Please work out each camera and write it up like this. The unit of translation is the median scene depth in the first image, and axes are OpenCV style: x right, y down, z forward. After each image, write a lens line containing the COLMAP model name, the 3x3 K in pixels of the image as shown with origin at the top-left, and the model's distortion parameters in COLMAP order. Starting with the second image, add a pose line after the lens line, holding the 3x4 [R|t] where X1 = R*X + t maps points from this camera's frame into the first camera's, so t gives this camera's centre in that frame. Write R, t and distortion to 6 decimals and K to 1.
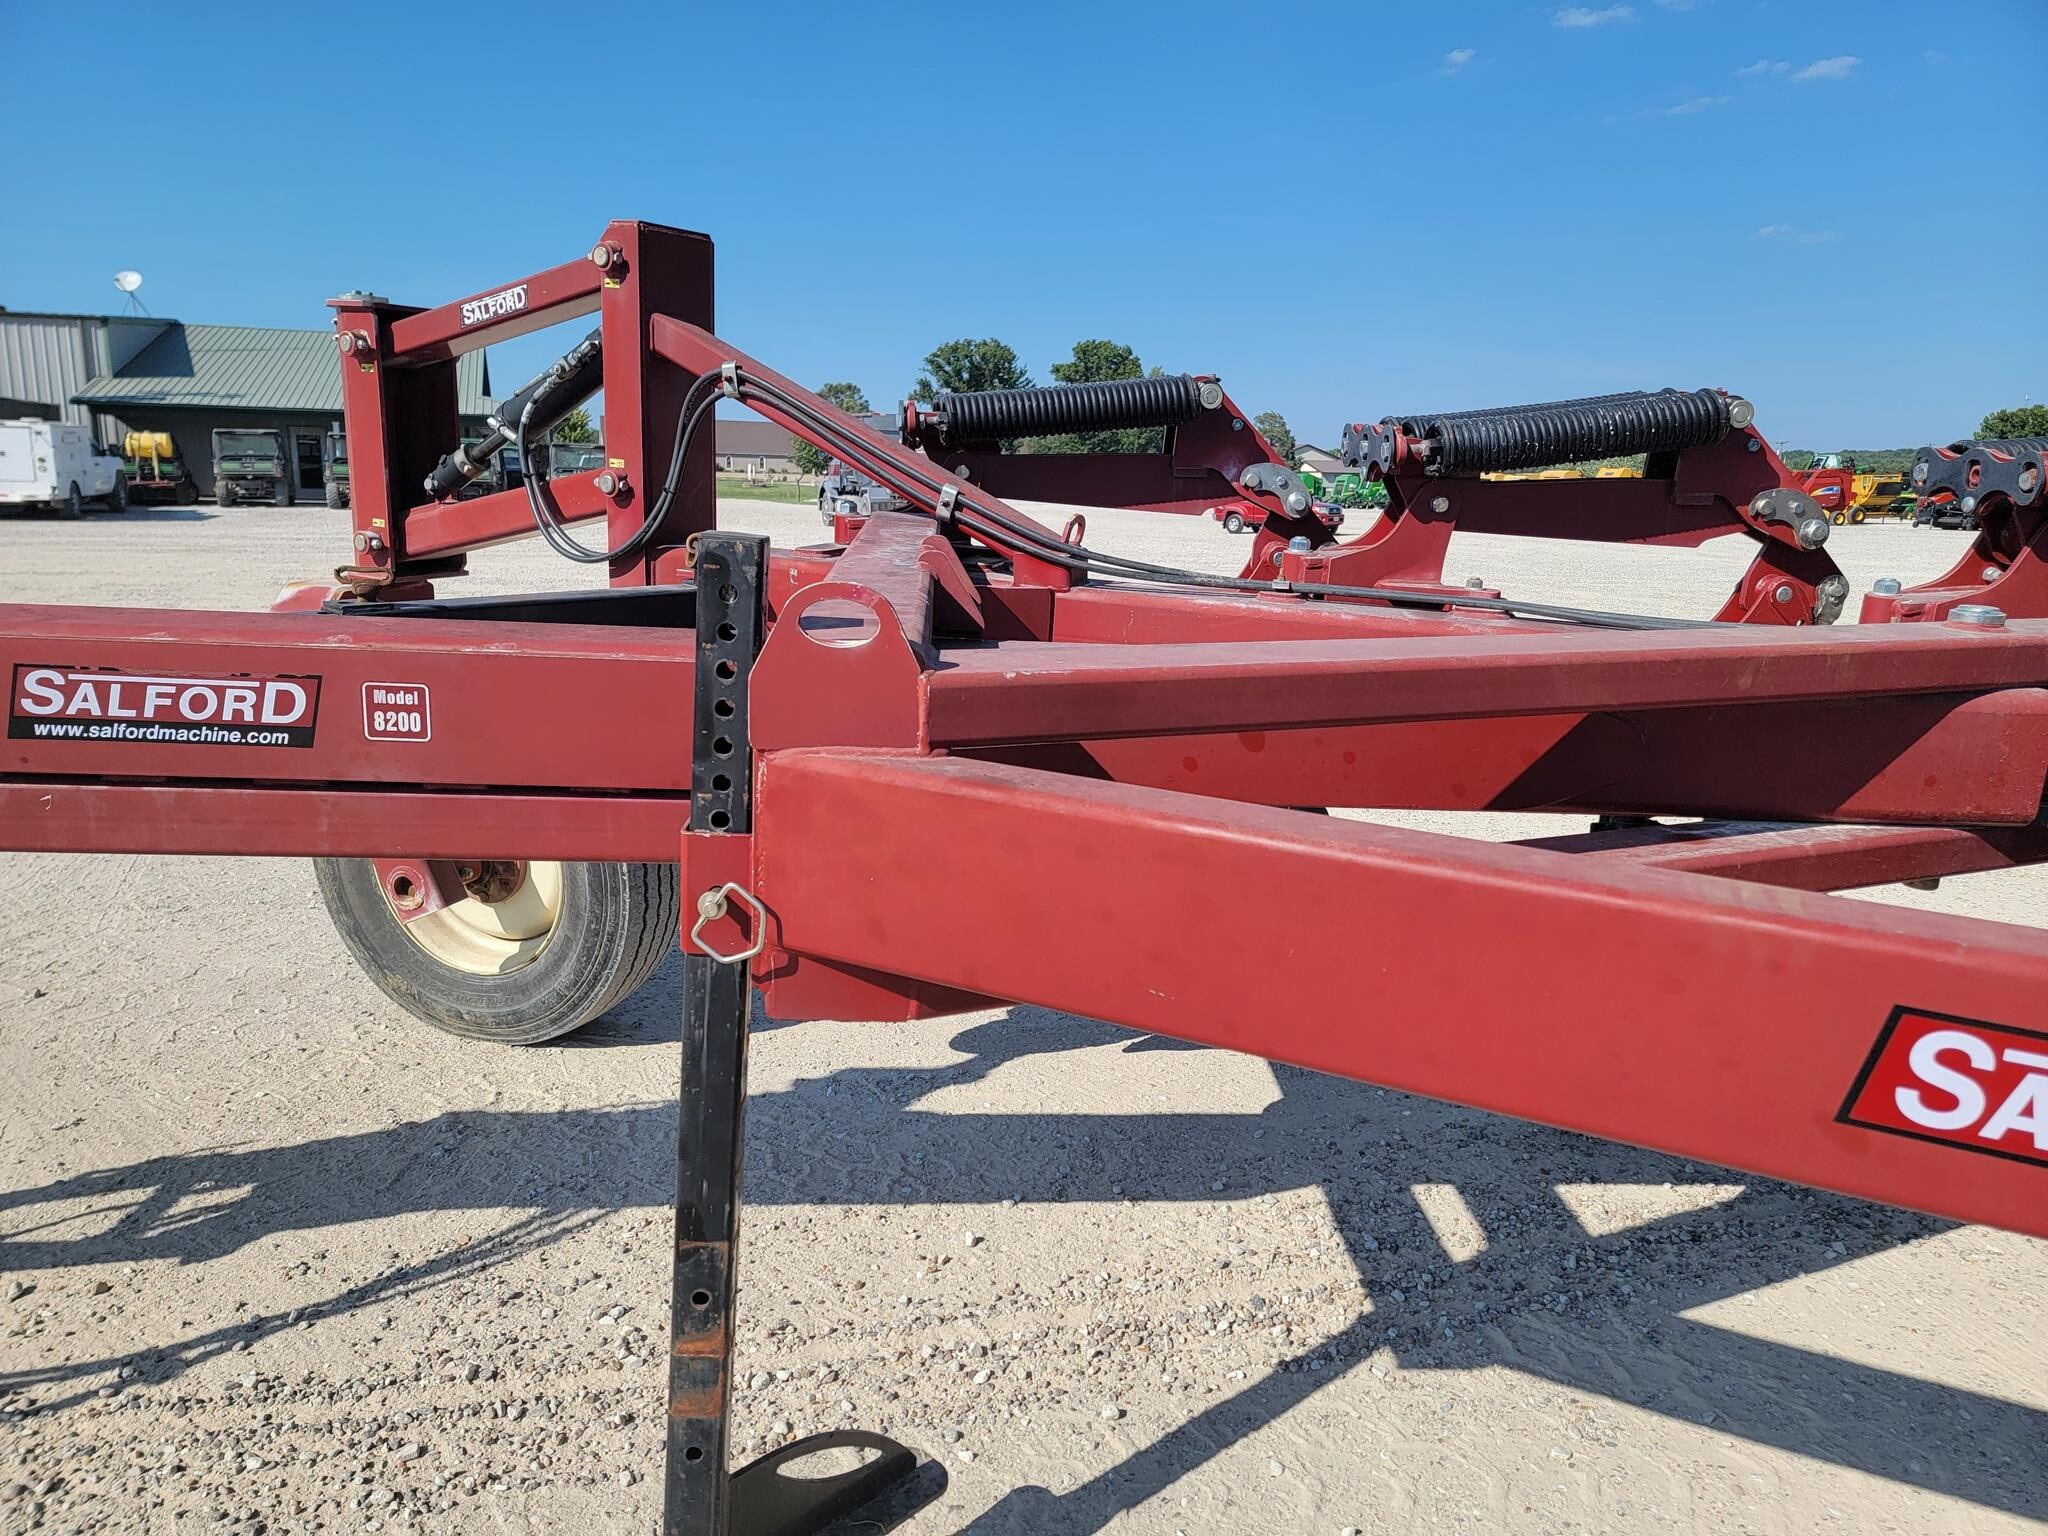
lens RADIAL K [[1399.0, 0, 1042.3], [0, 1399.0, 764.5], [0, 0, 1]] dist [0.052728, -0.050271]
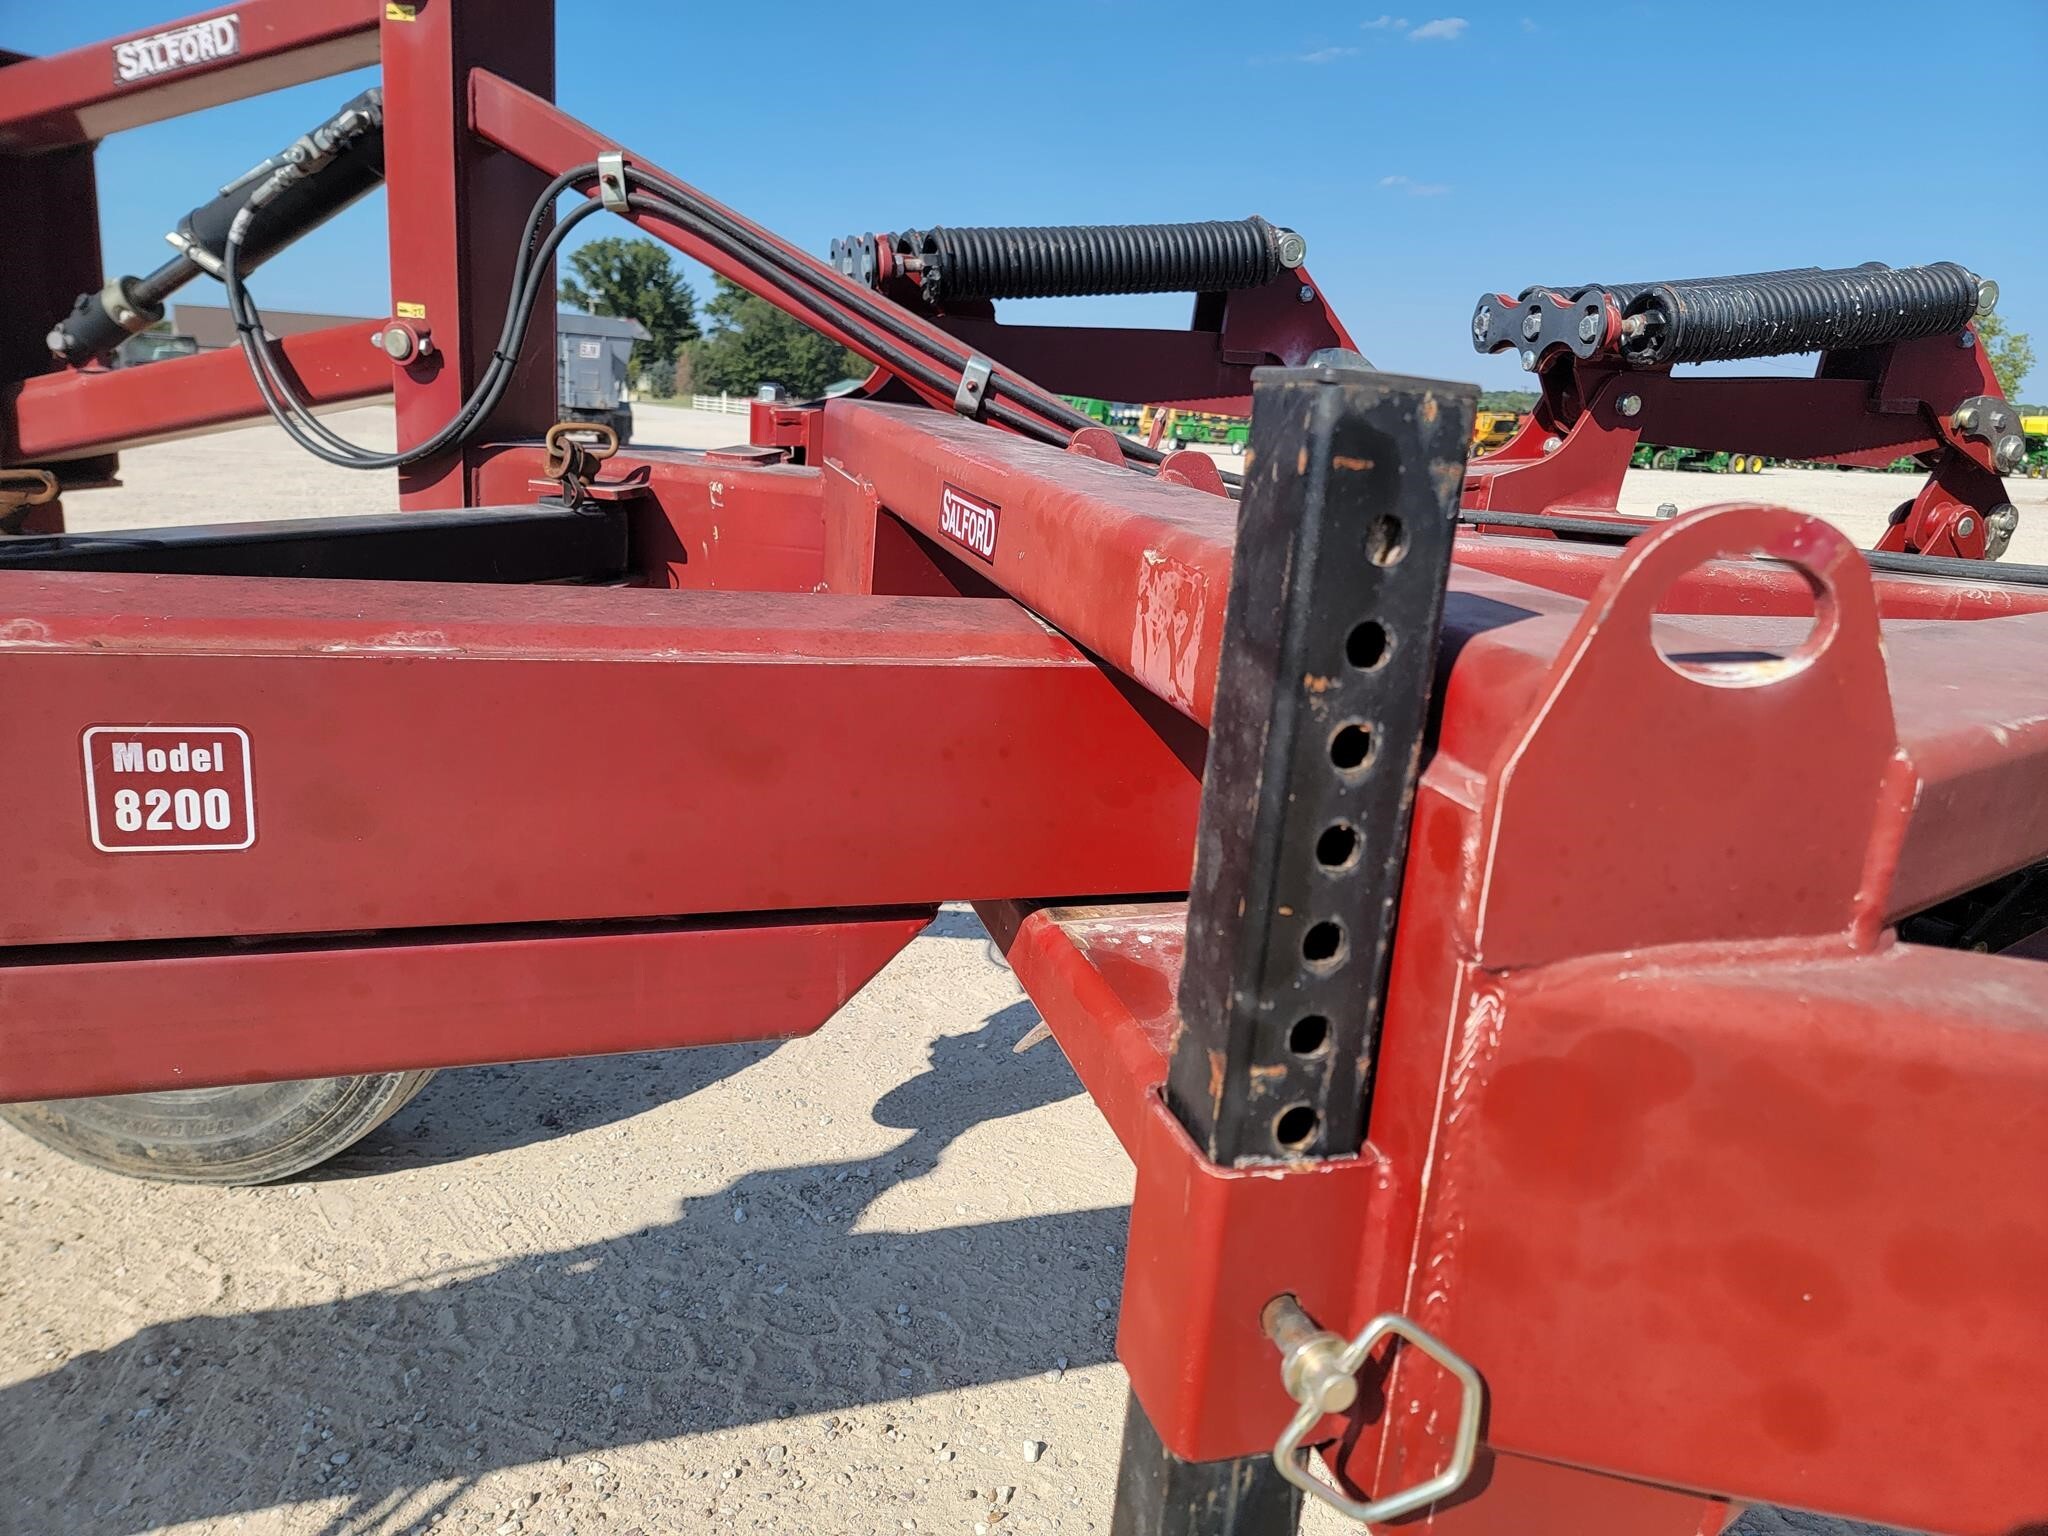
lens RADIAL K [[1399.0, 0, 1063.9], [0, 1399.0, 742.8], [0, 0, 1]] dist [0.052728, -0.050271]
pose [[0.968802, -0.034411, 0.245436, -0.184779], [0.024769, 0.998799, 0.042263, -0.040523], [-0.246596, -0.034866, 0.968491, 0.311706]]
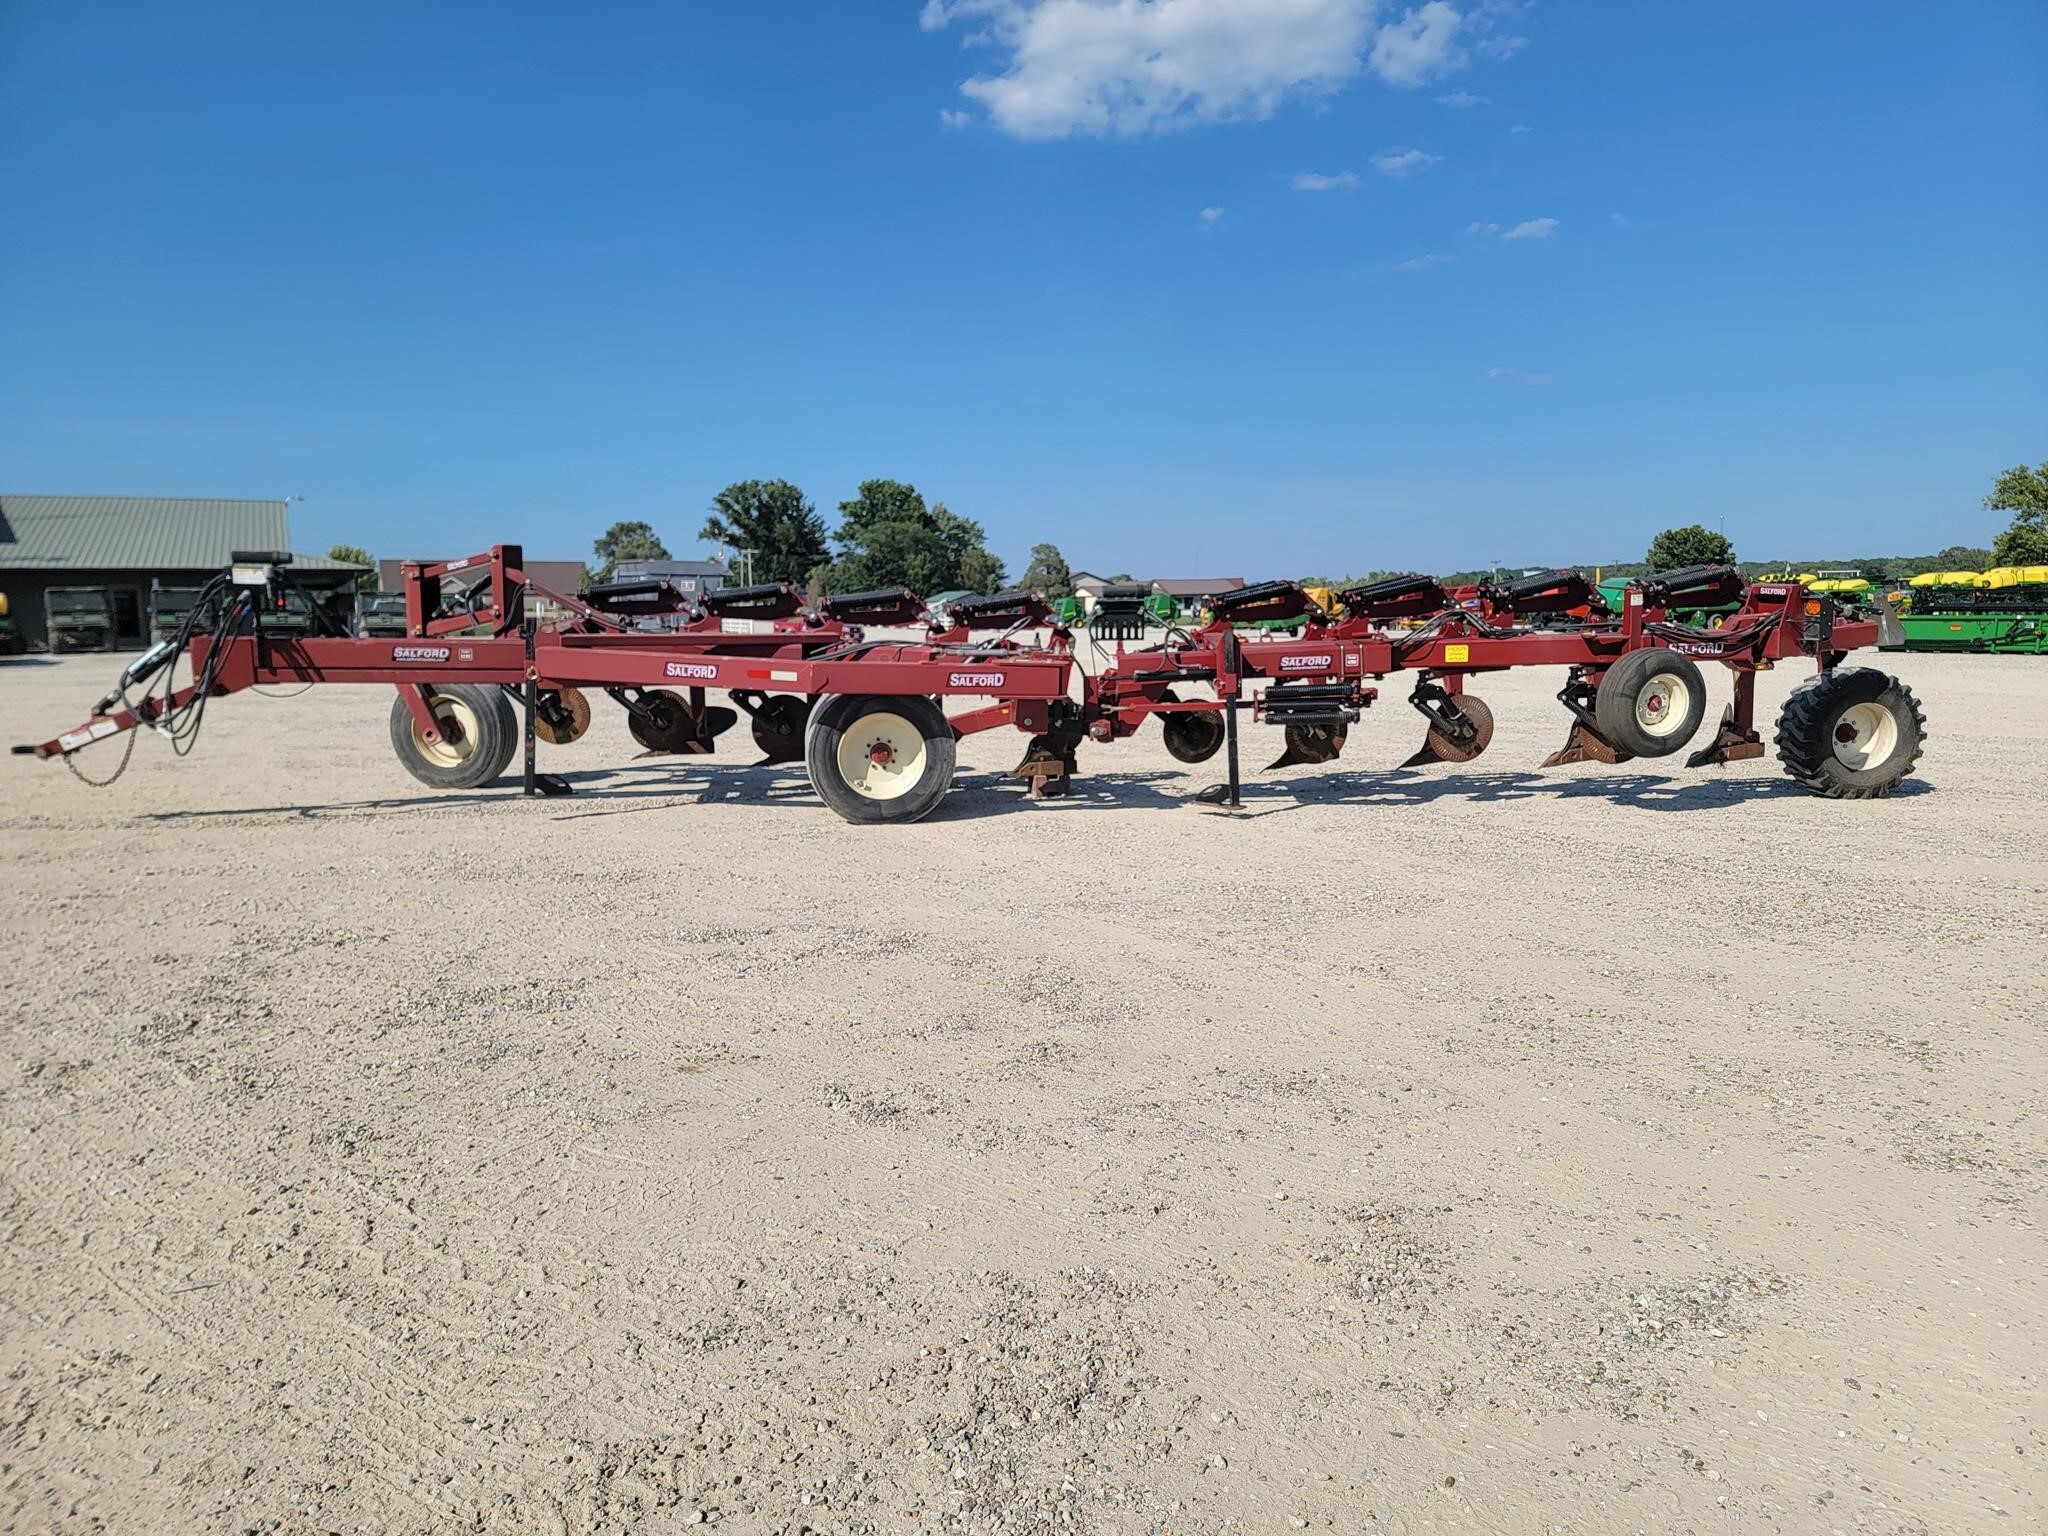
lens RADIAL K [[1399.0, 0, 1032.9], [0, 1399.0, 779.7], [0, 0, 1]] dist [0.052728, -0.050271]
pose [[0.990513, -0.043914, 0.130216, 0.393272], [0.054072, 0.995676, -0.075533, 0.394205], [-0.126336, 0.081857, 0.988604, -1.860207]]
